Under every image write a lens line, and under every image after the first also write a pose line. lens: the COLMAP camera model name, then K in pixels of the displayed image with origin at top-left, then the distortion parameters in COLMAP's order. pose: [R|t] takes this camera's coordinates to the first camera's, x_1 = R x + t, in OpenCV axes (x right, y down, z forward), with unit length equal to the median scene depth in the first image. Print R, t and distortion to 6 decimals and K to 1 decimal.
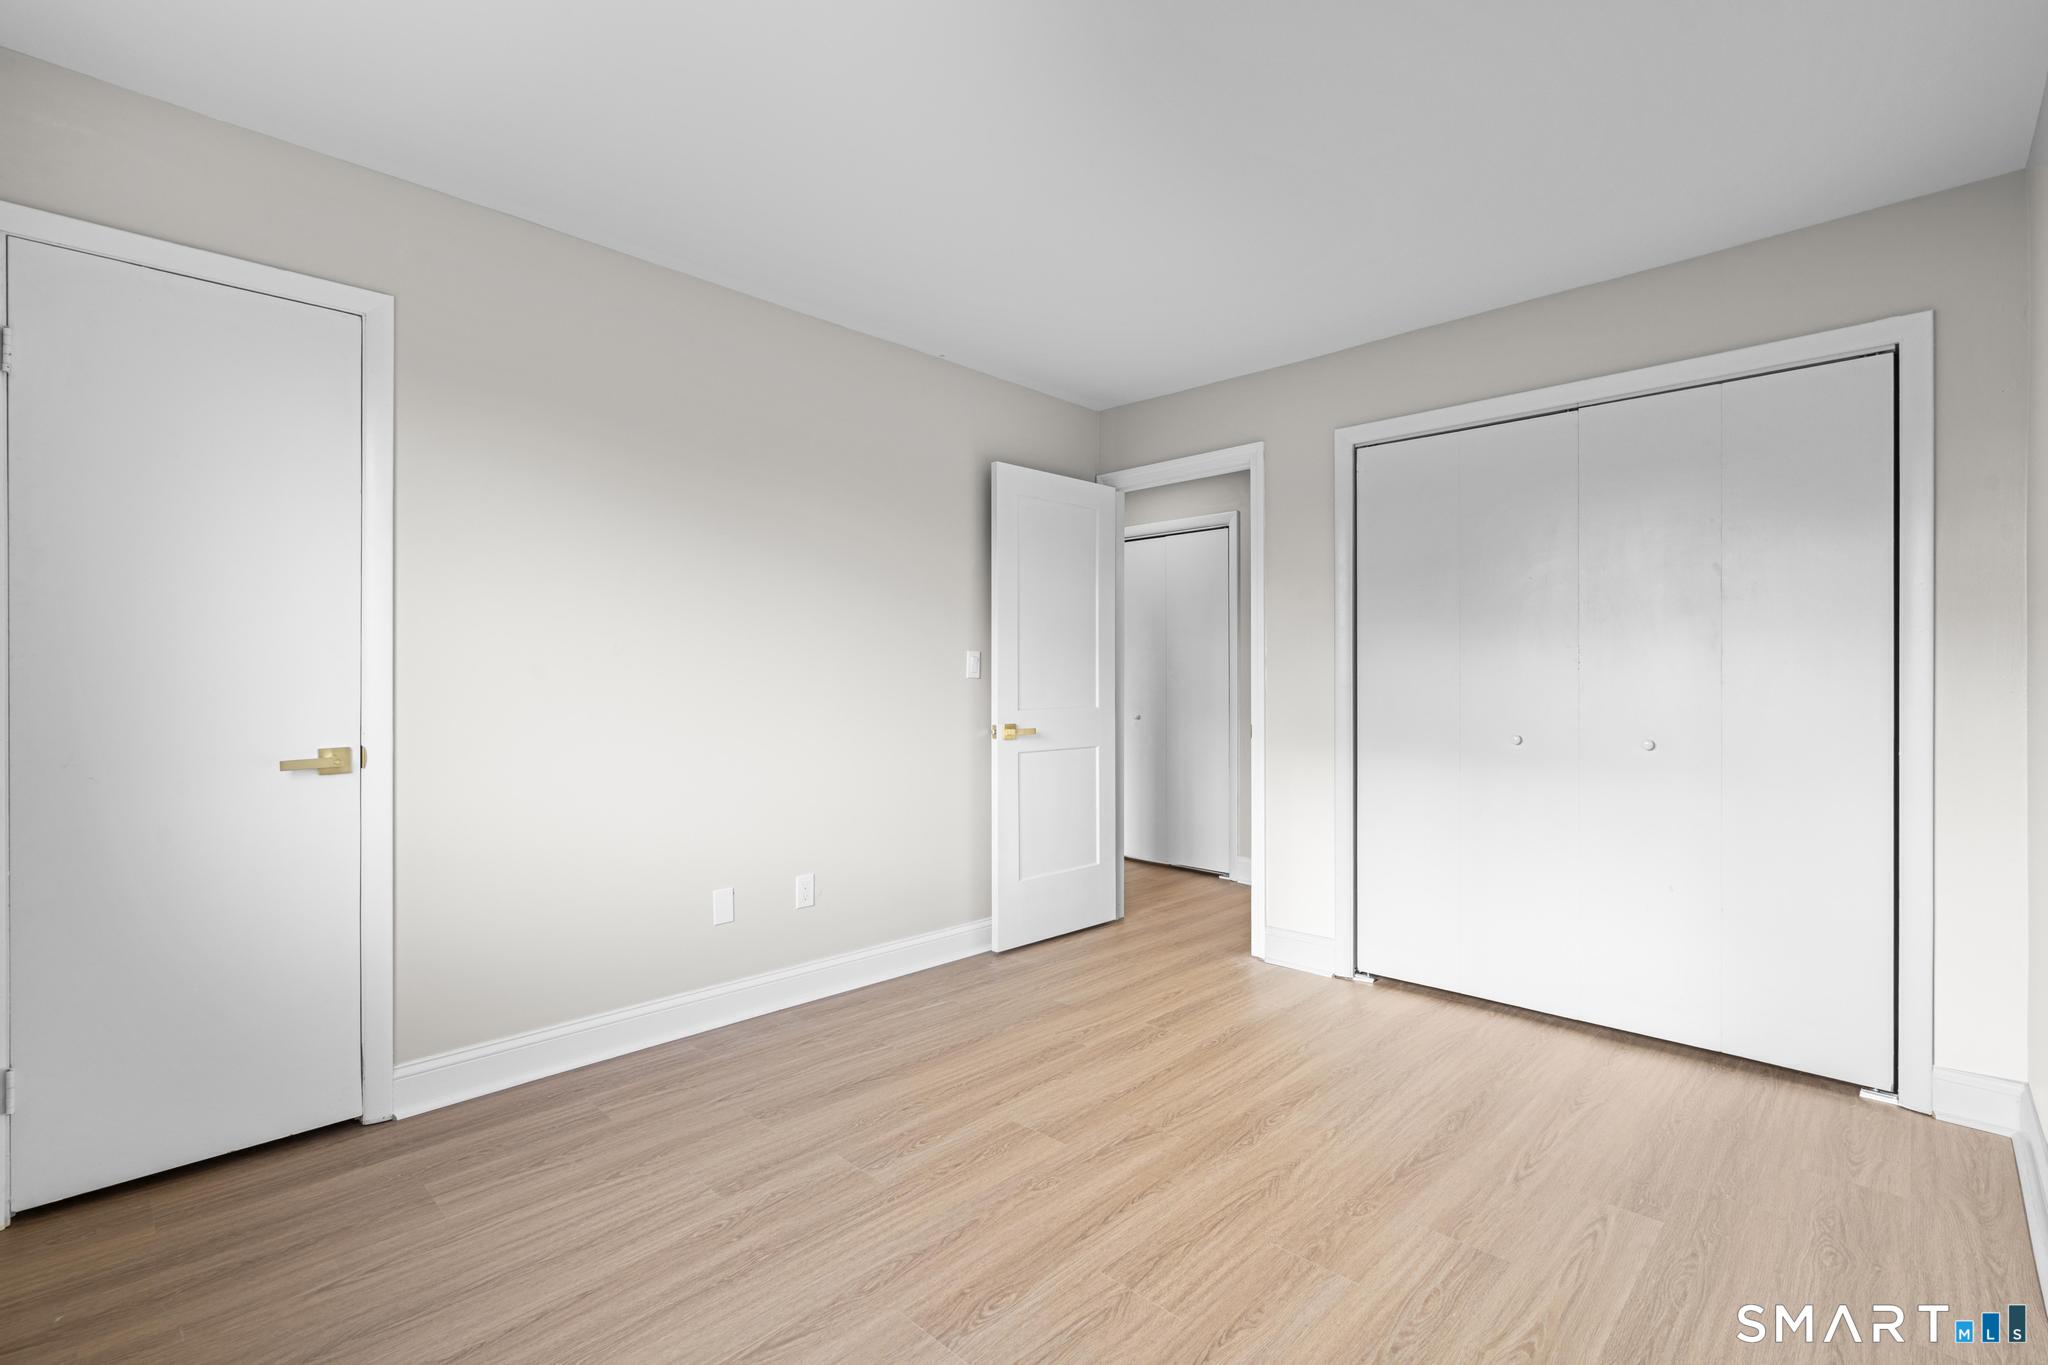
lens RADIAL K [[921.8, 0, 1022.0], [0, 921.8, 676.4], [0, 0, 1]] dist [-0.010493, 0.006303]
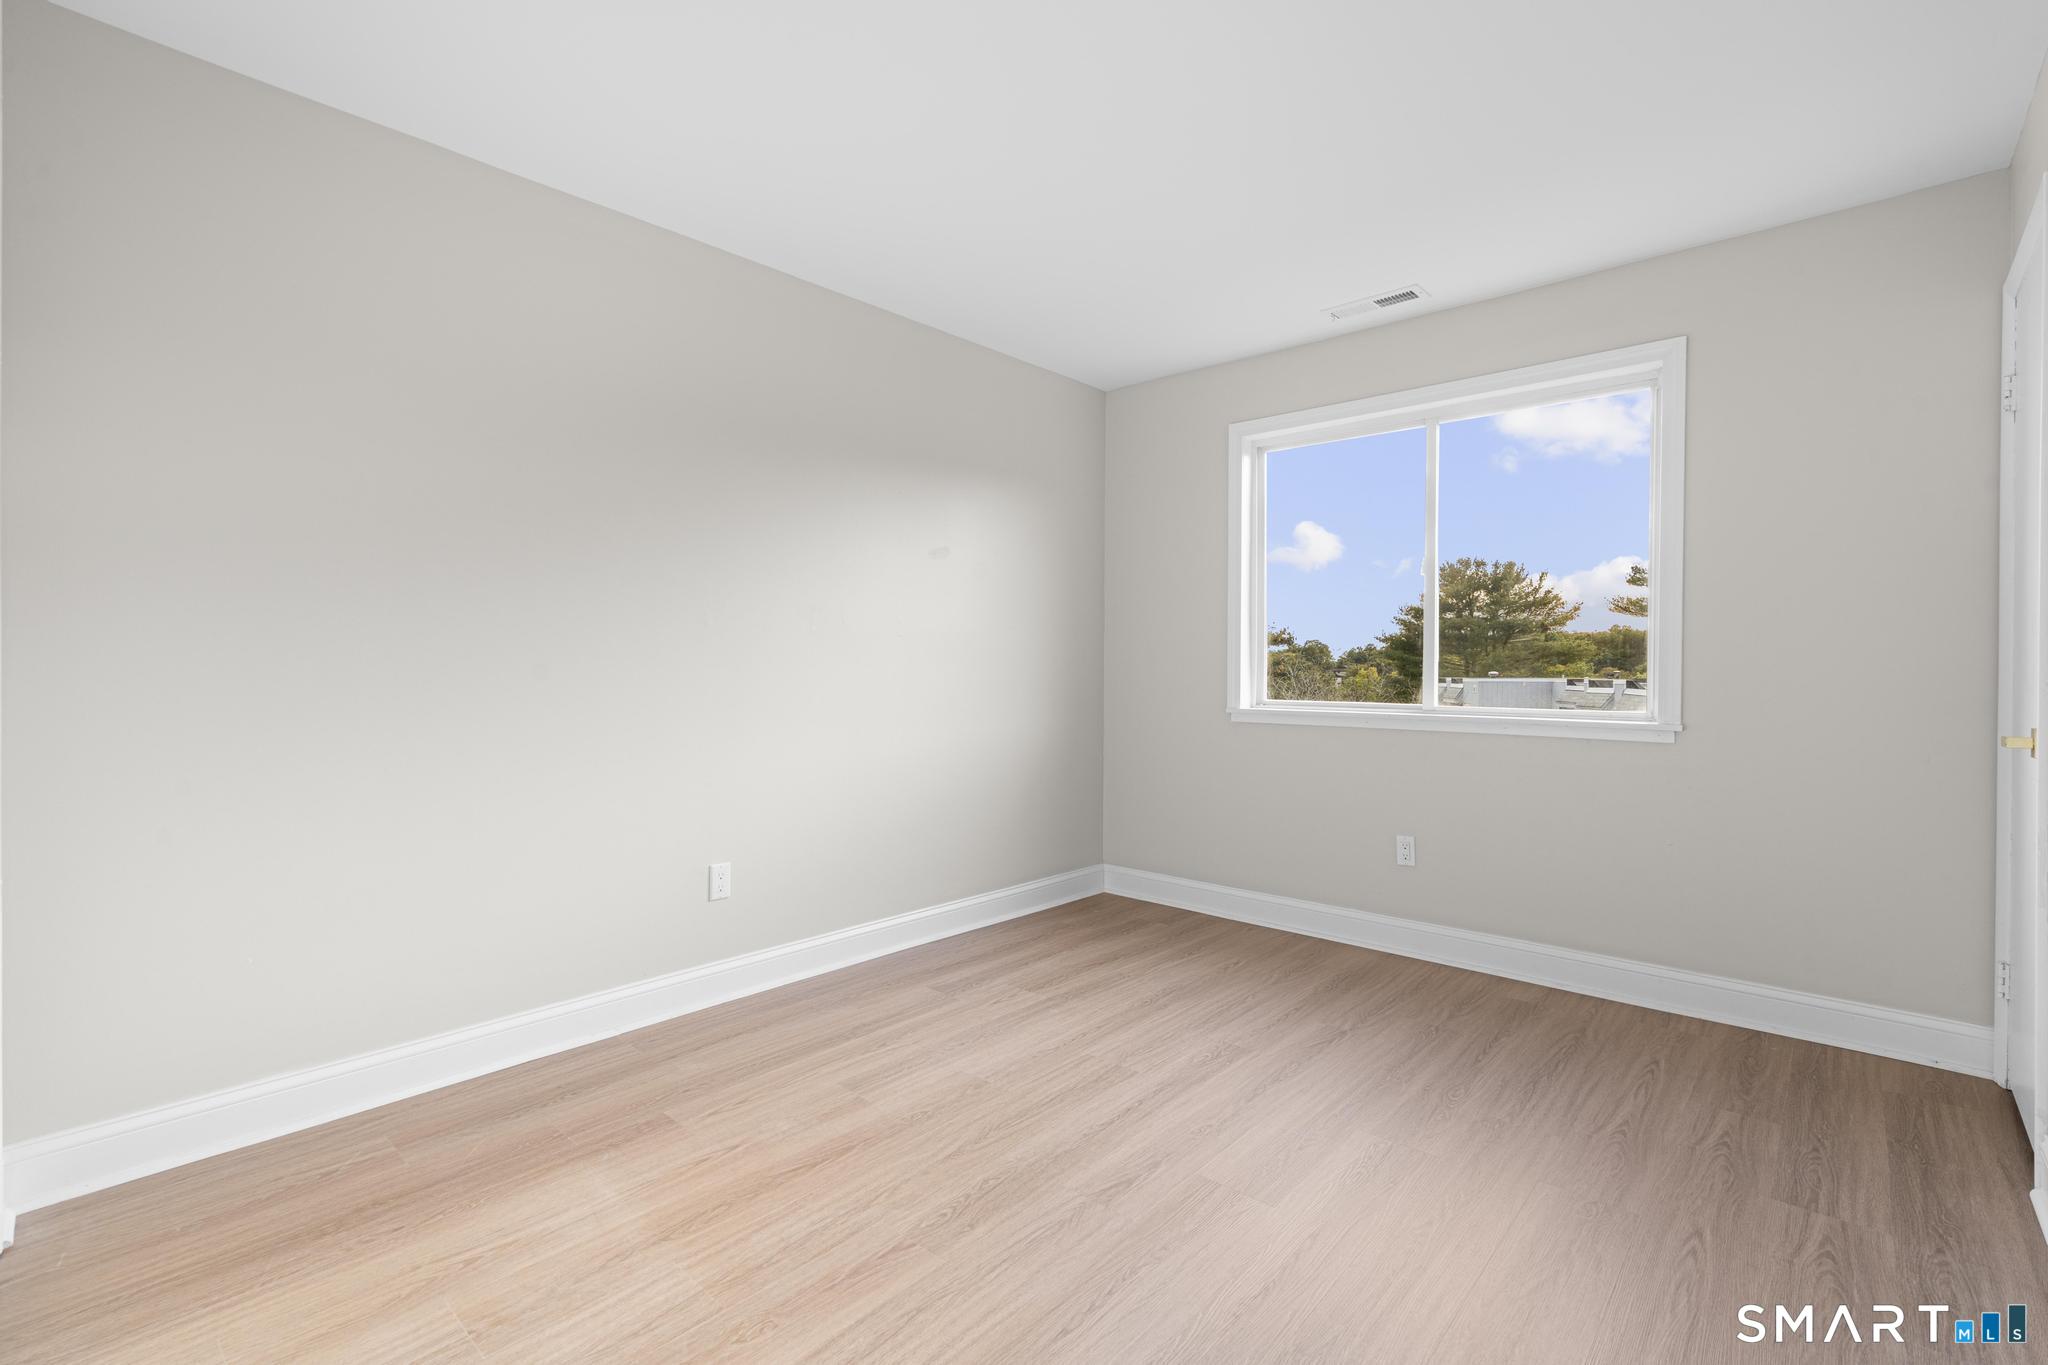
lens RADIAL K [[921.8, 0, 1022.0], [0, 921.8, 676.4], [0, 0, 1]] dist [-0.010493, 0.006303]
pose [[-0.999284, -0.006568, -0.037258, 0.274832], [-0.006615, 0.999977, 0.001121, 0.037118], [0.037250, 0.001367, -0.999305, 2.043296]]
